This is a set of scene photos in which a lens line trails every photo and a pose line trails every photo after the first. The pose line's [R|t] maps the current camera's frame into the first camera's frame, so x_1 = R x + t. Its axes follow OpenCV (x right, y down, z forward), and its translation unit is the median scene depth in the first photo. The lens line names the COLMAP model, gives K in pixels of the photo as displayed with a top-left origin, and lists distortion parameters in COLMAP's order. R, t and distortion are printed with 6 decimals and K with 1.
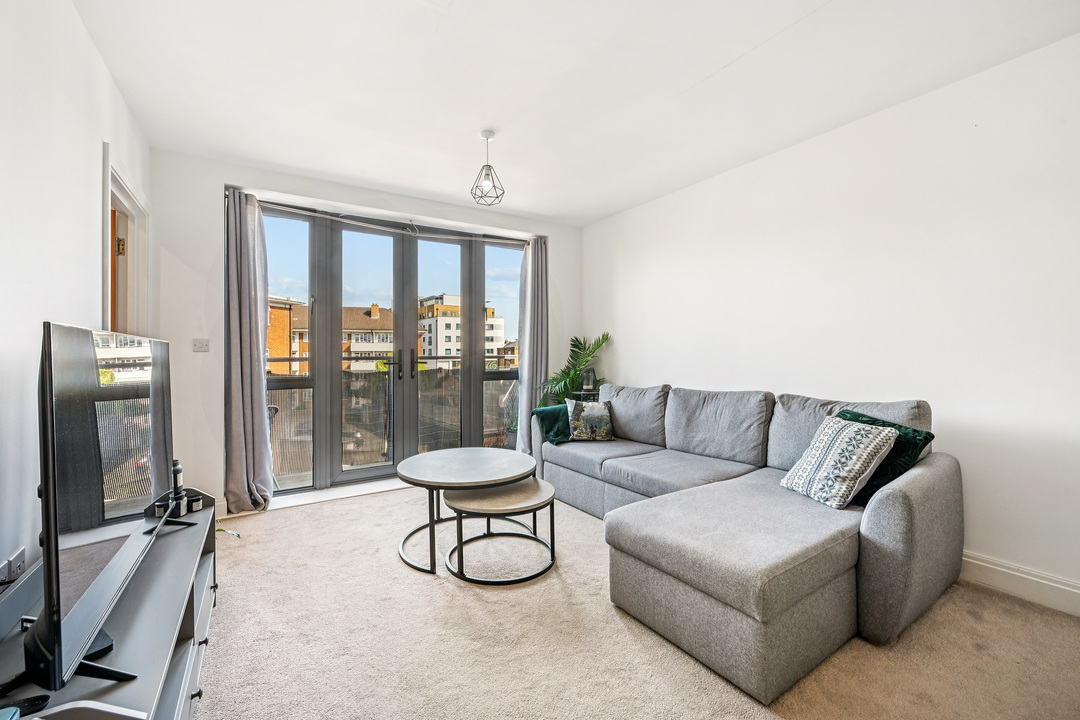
lens RADIAL K [[428.0, 0, 538.7], [0, 428.0, 357.6], [0, 0, 1]] dist [-0.000590, 0.000042]
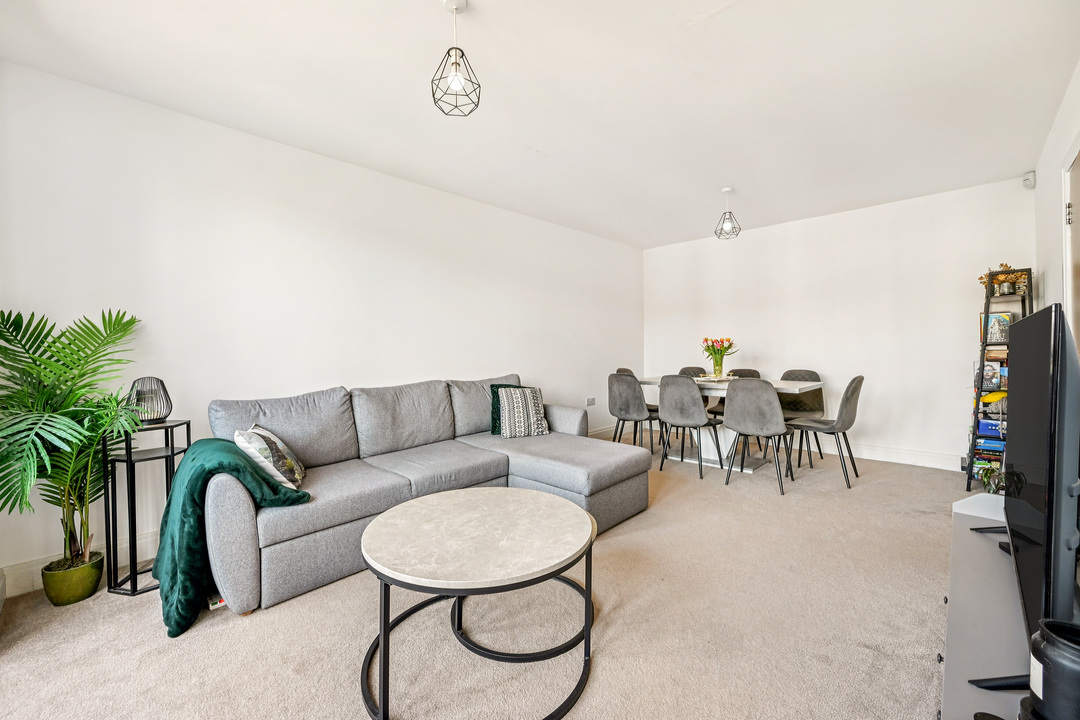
lens RADIAL K [[428.0, 0, 538.3], [0, 428.0, 358.2], [0, 0, 1]] dist [-0.000590, 0.000042]
pose [[-0.197074, -0.019364, 0.980197, -0.662103], [0.017184, 0.999583, 0.023201, -0.005521], [-0.980238, 0.021416, -0.196659, 0.873253]]
